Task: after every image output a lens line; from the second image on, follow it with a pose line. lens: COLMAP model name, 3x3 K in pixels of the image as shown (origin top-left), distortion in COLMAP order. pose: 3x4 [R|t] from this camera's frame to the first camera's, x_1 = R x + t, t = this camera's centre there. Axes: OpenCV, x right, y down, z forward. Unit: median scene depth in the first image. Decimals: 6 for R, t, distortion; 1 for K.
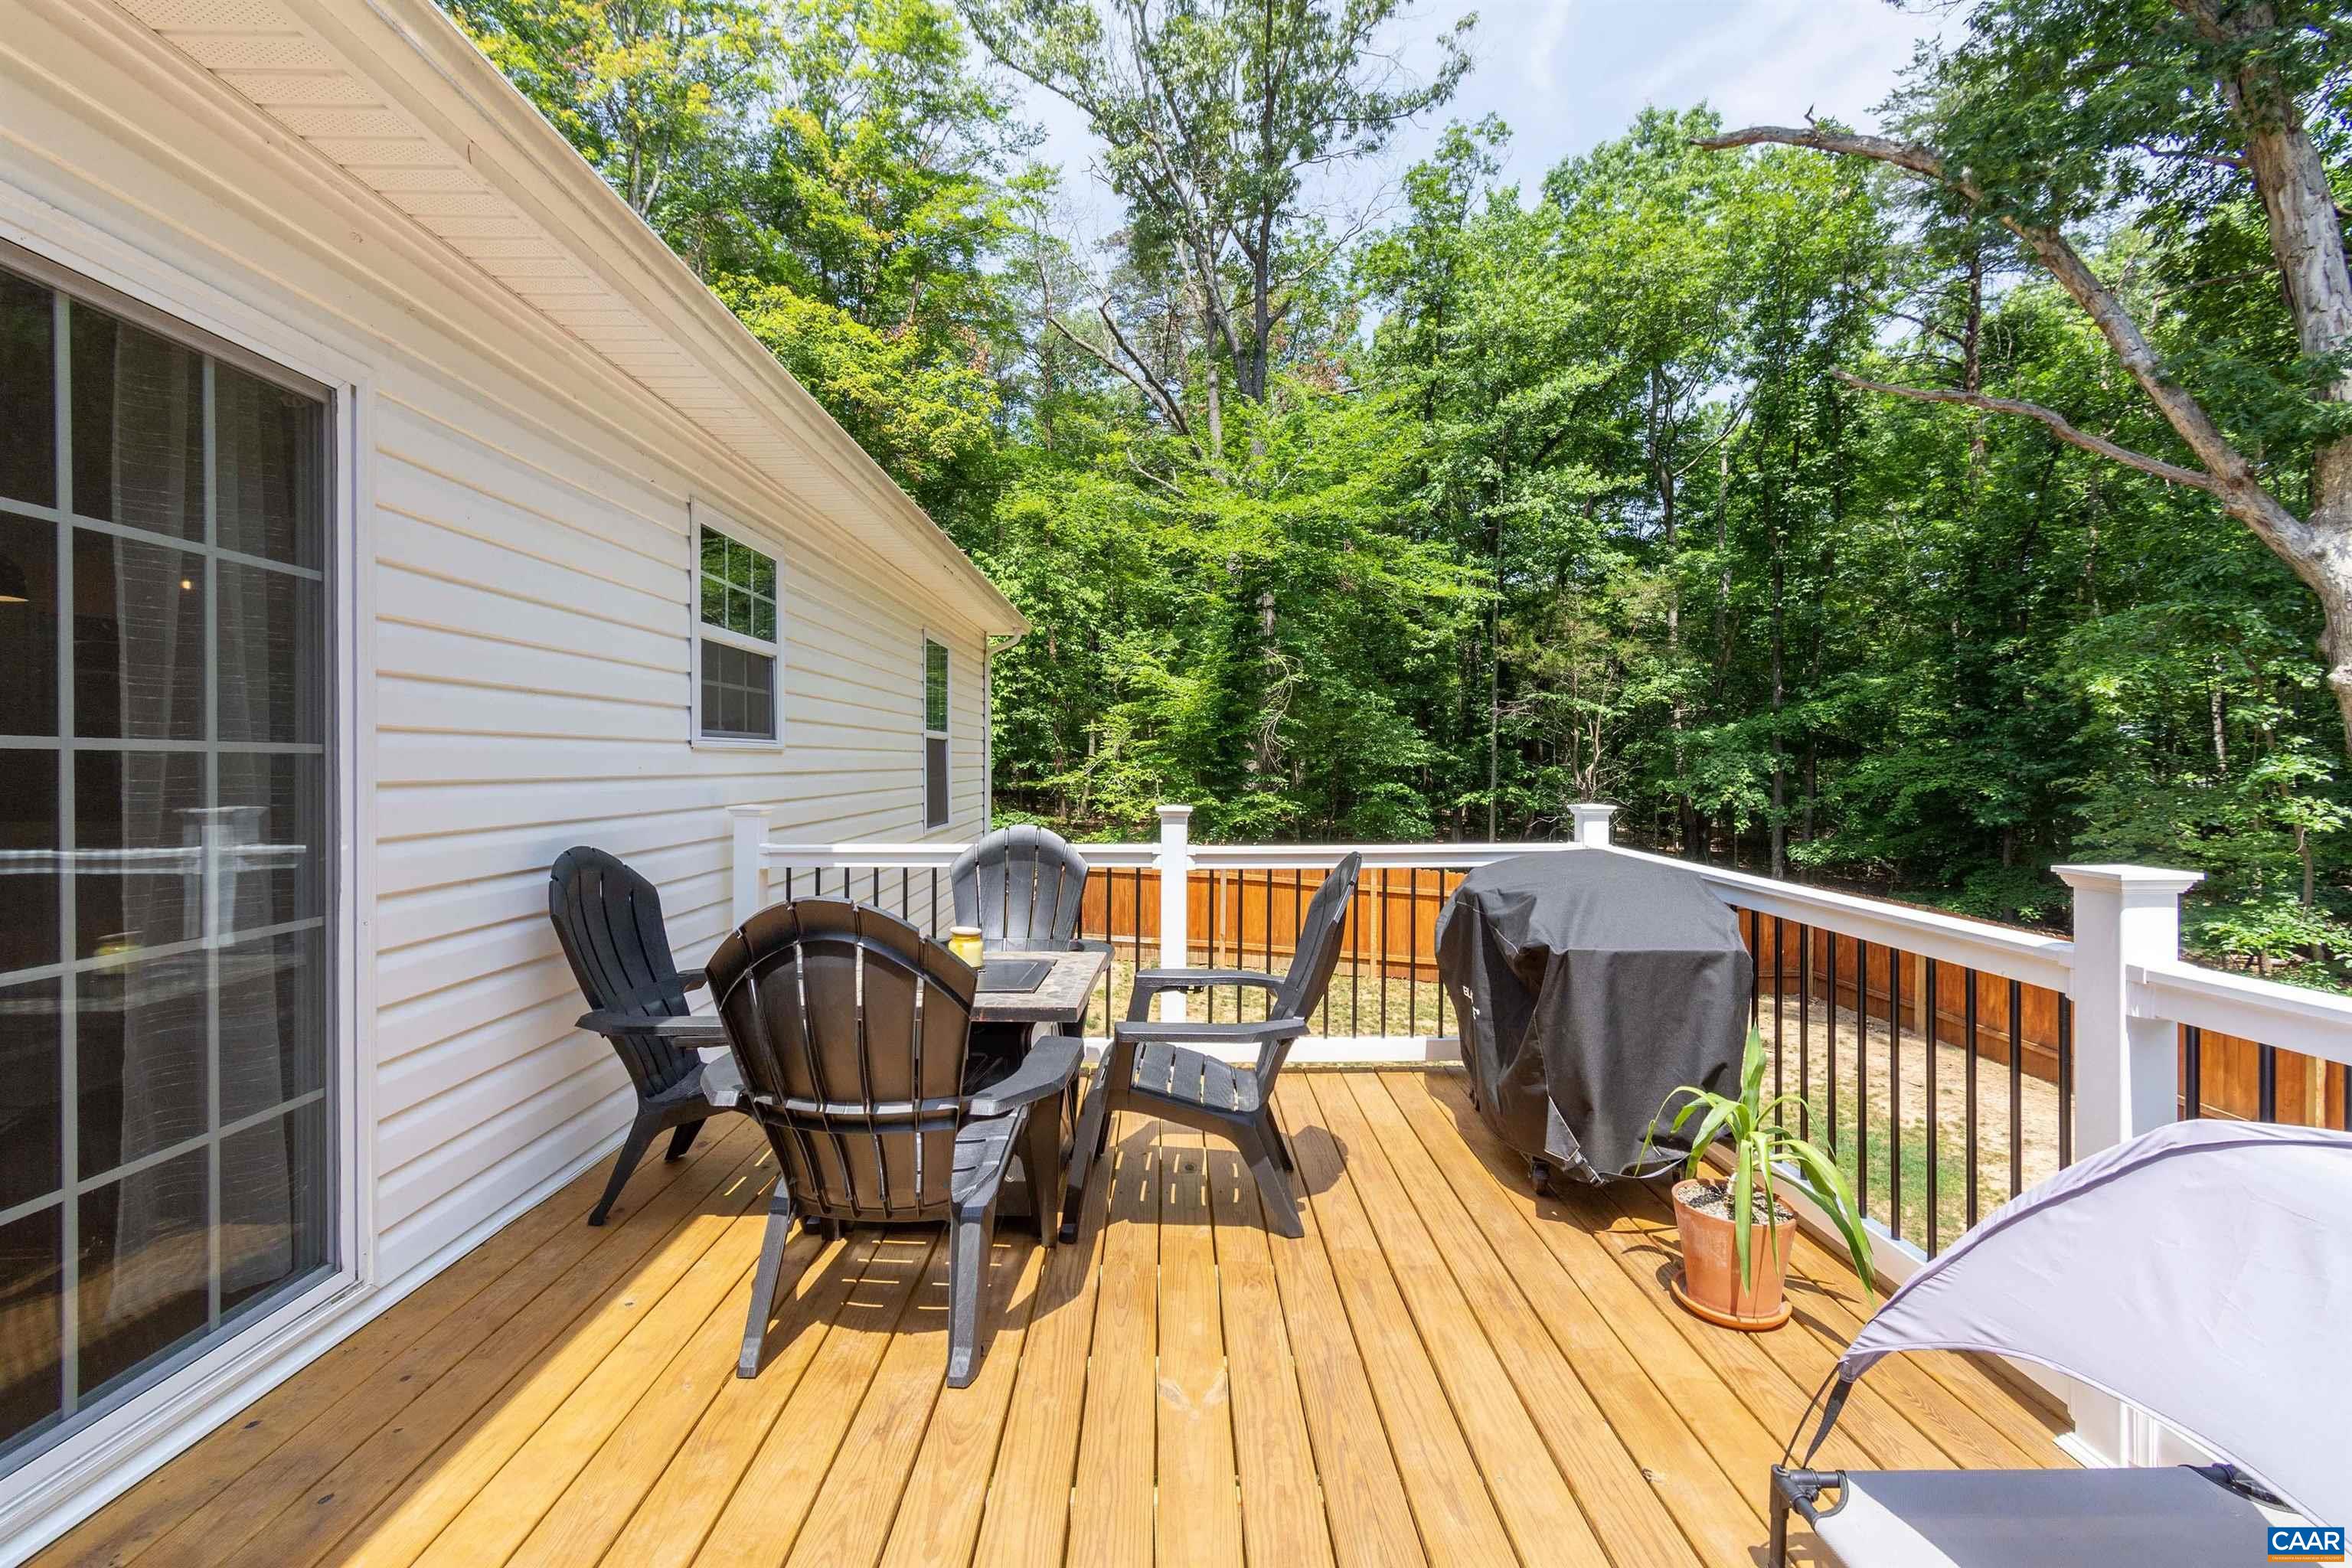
lens RADIAL K [[1038.0, 0, 1187.6], [0, 1038.0, 768.7], [0, 0, 1]] dist [0.004844, -0.001890]
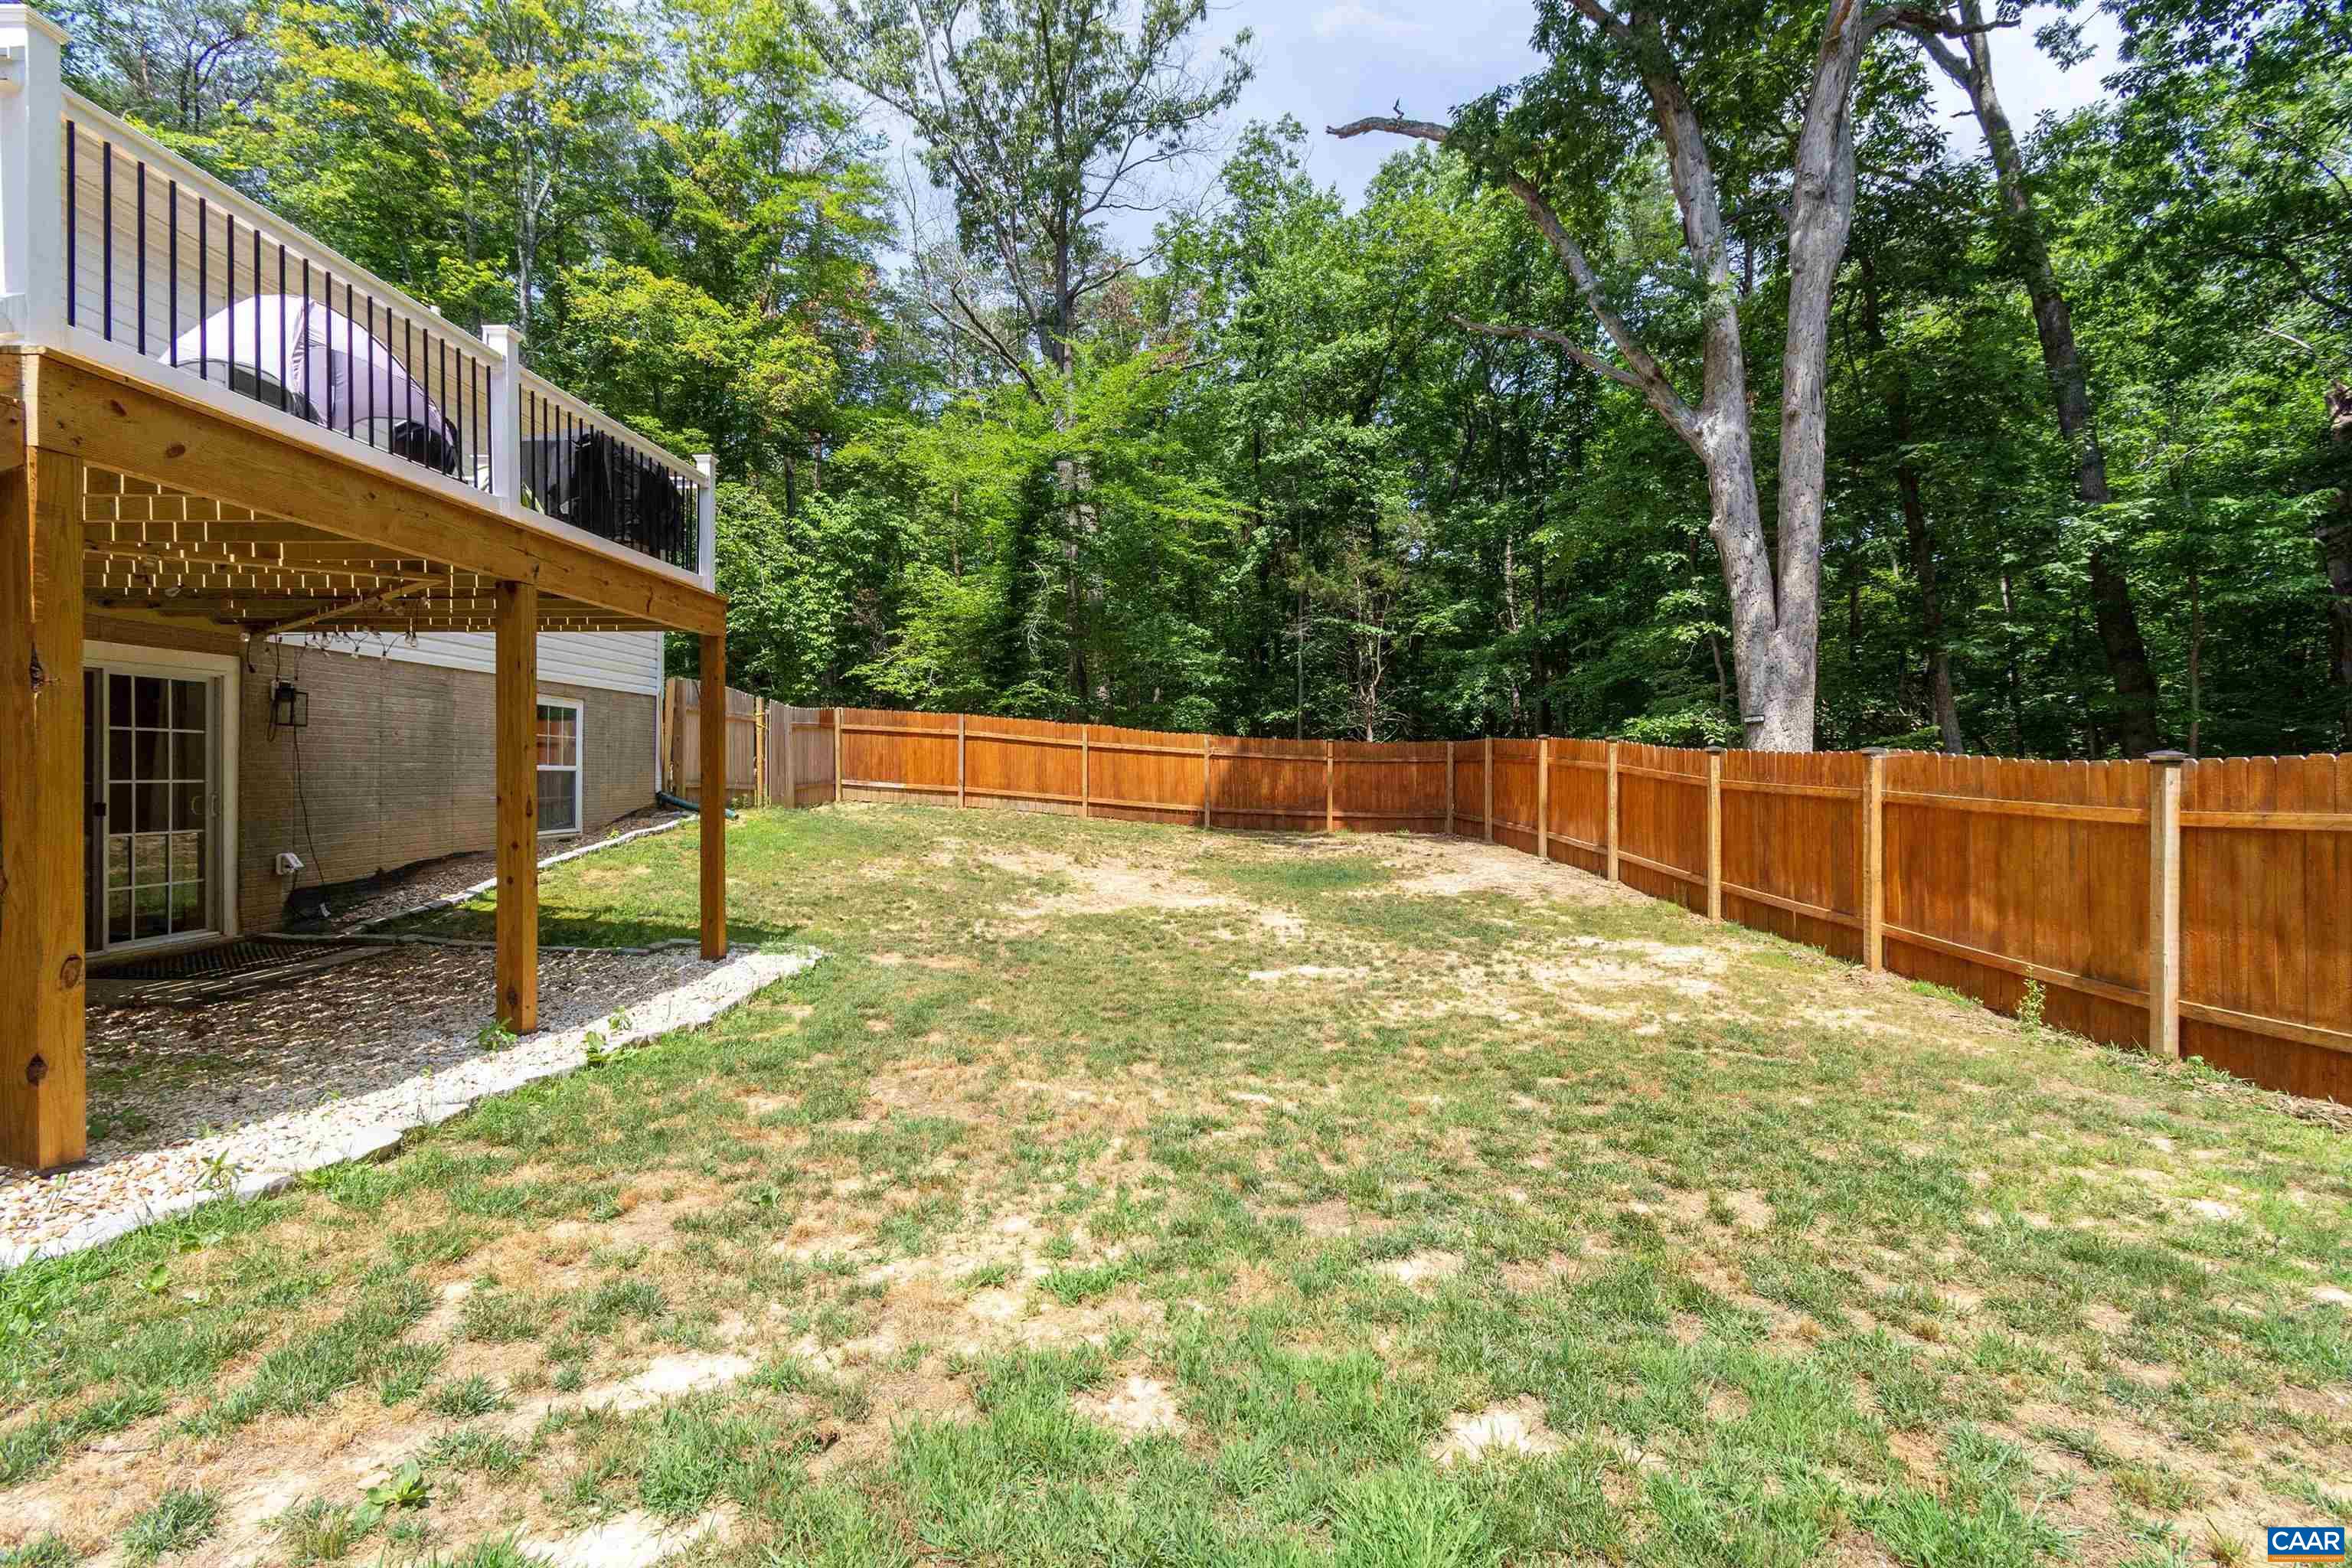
lens RADIAL K [[1038.0, 0, 1181.9], [0, 1038.0, 768.5], [0, 0, 1]] dist [0.004844, -0.001890]
pose [[0.999716, -0.004024, -0.023470, 0.239272], [0.003846, 0.999964, -0.007592, 0.115500], [0.023500, 0.007500, 0.999696, -0.165700]]
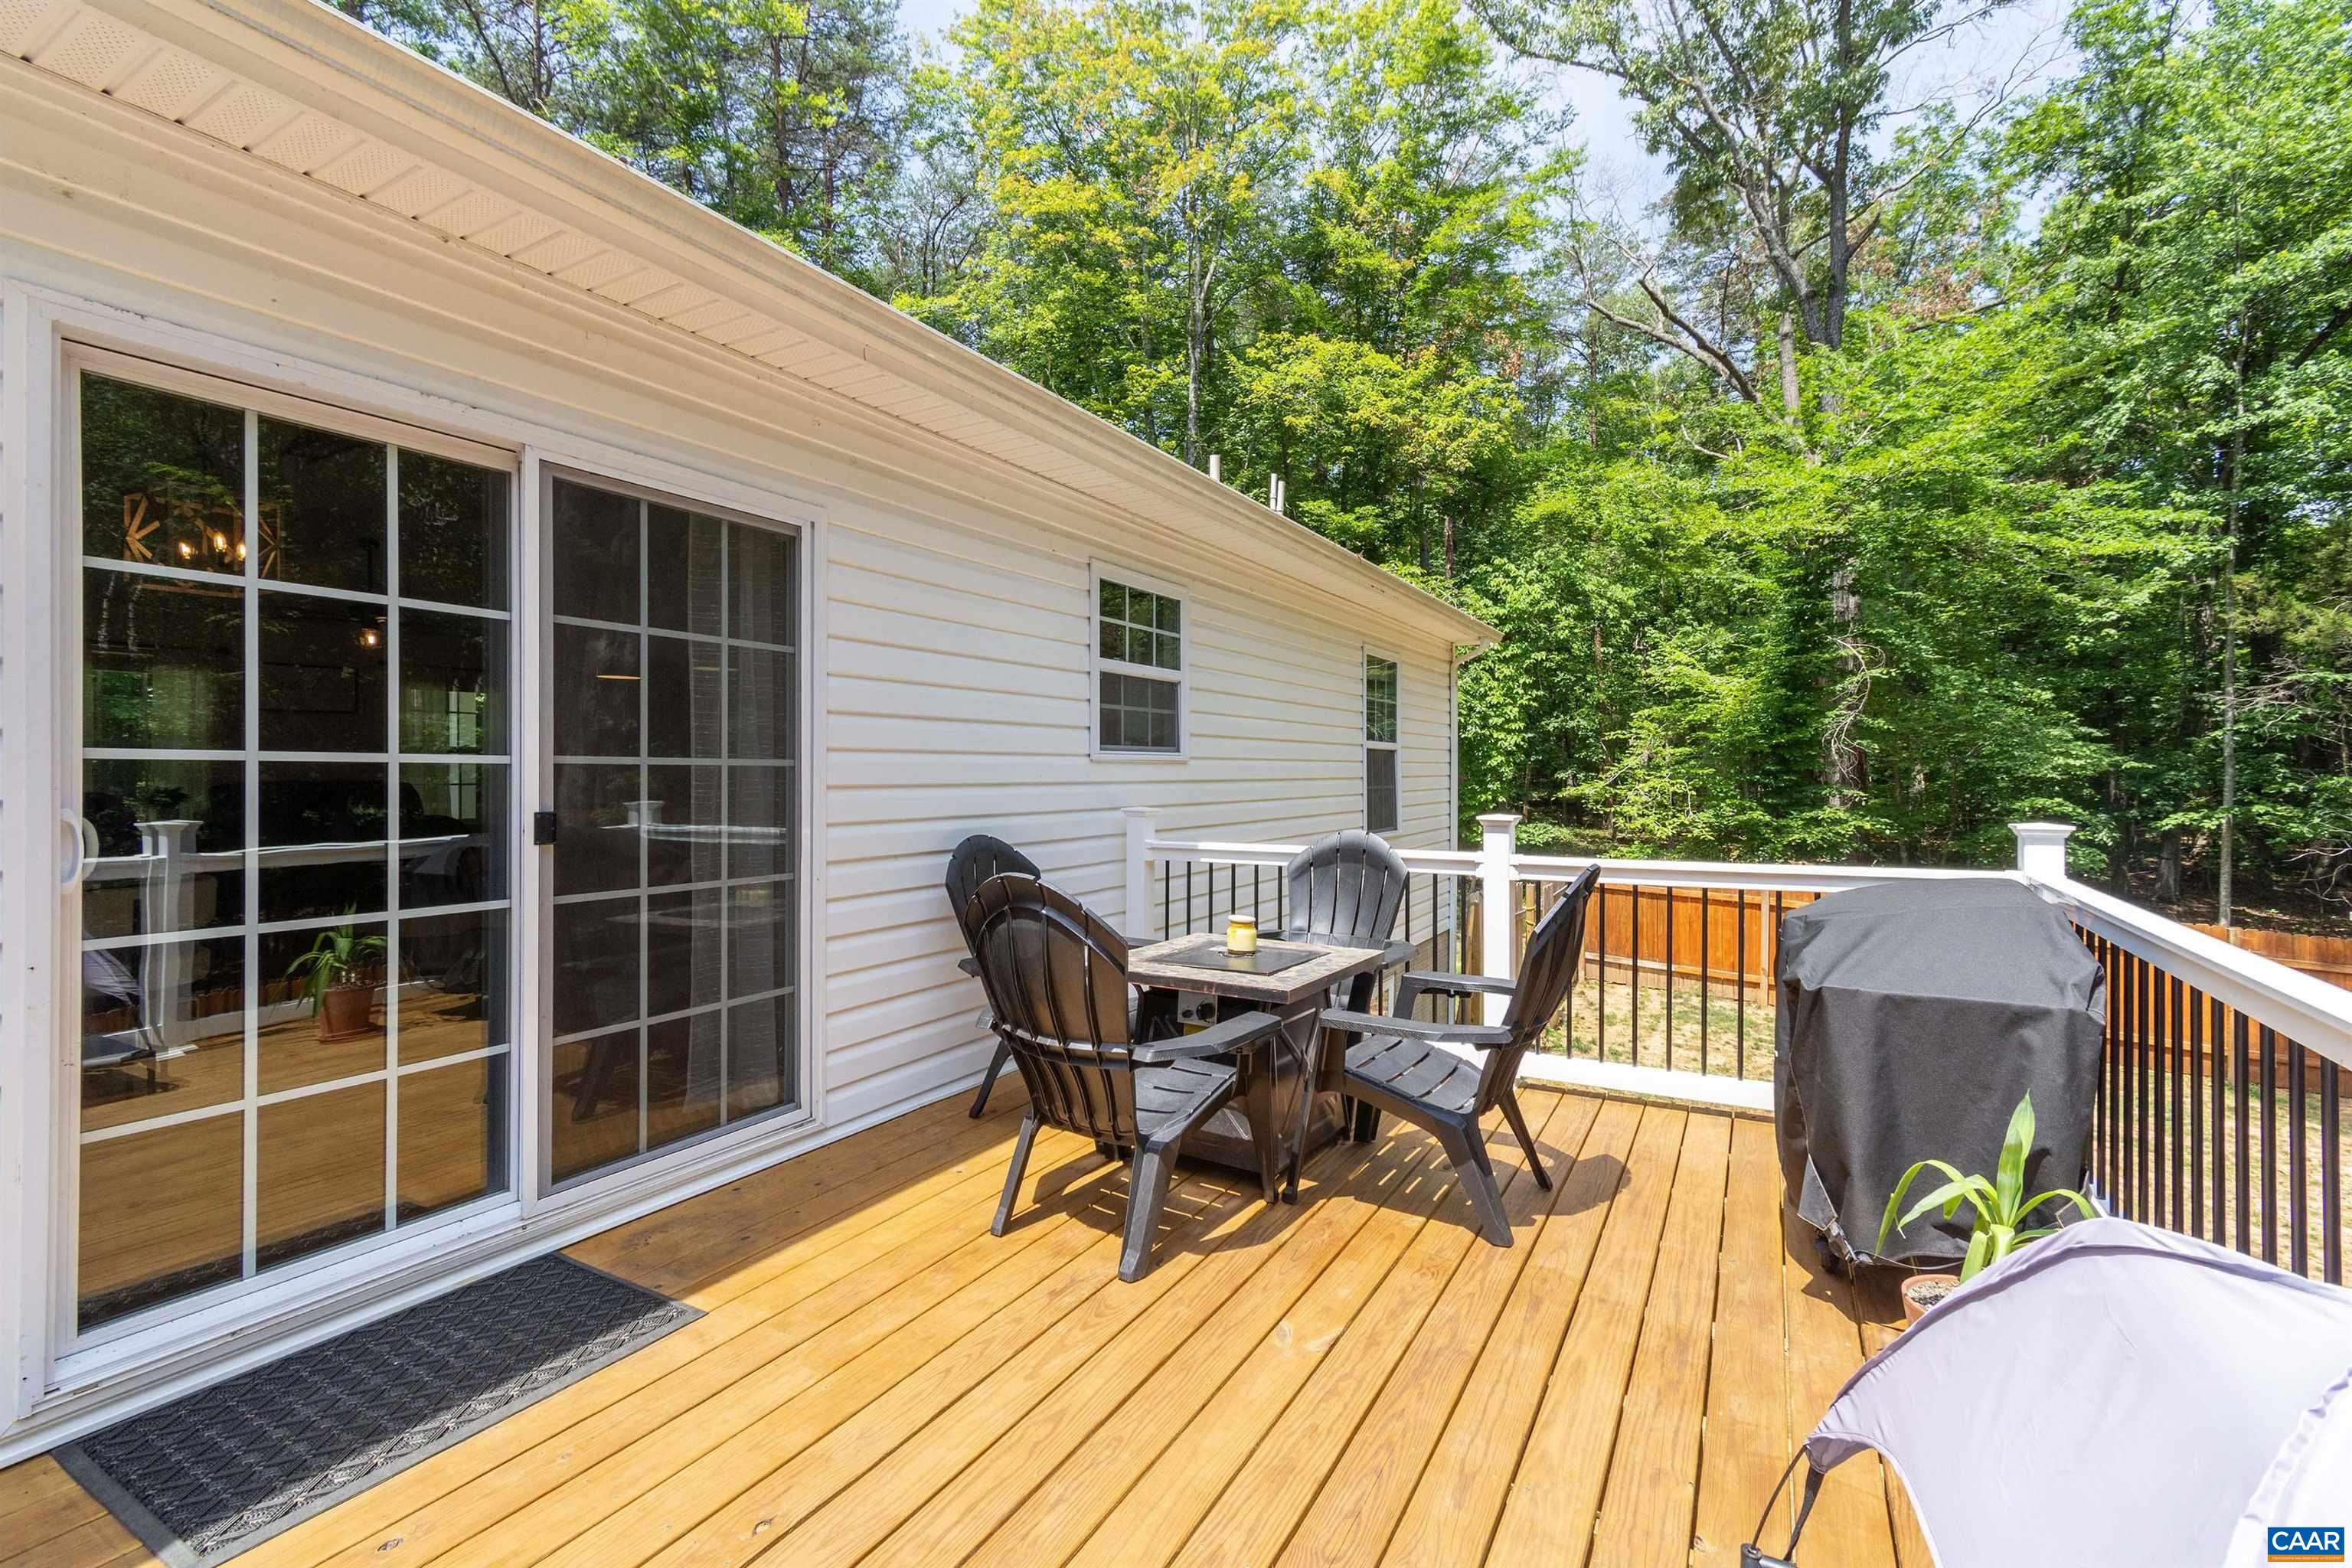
lens RADIAL K [[1038.0, 0, 1181.9], [0, 1038.0, 771.9], [0, 0, 1]] dist [0.004844, -0.001890]
pose [[0.862618, -0.001923, -0.505853, 0.038874], [-0.001512, 0.999979, -0.006380, 0.000233], [0.505854, 0.006268, 0.862596, -0.002203]]
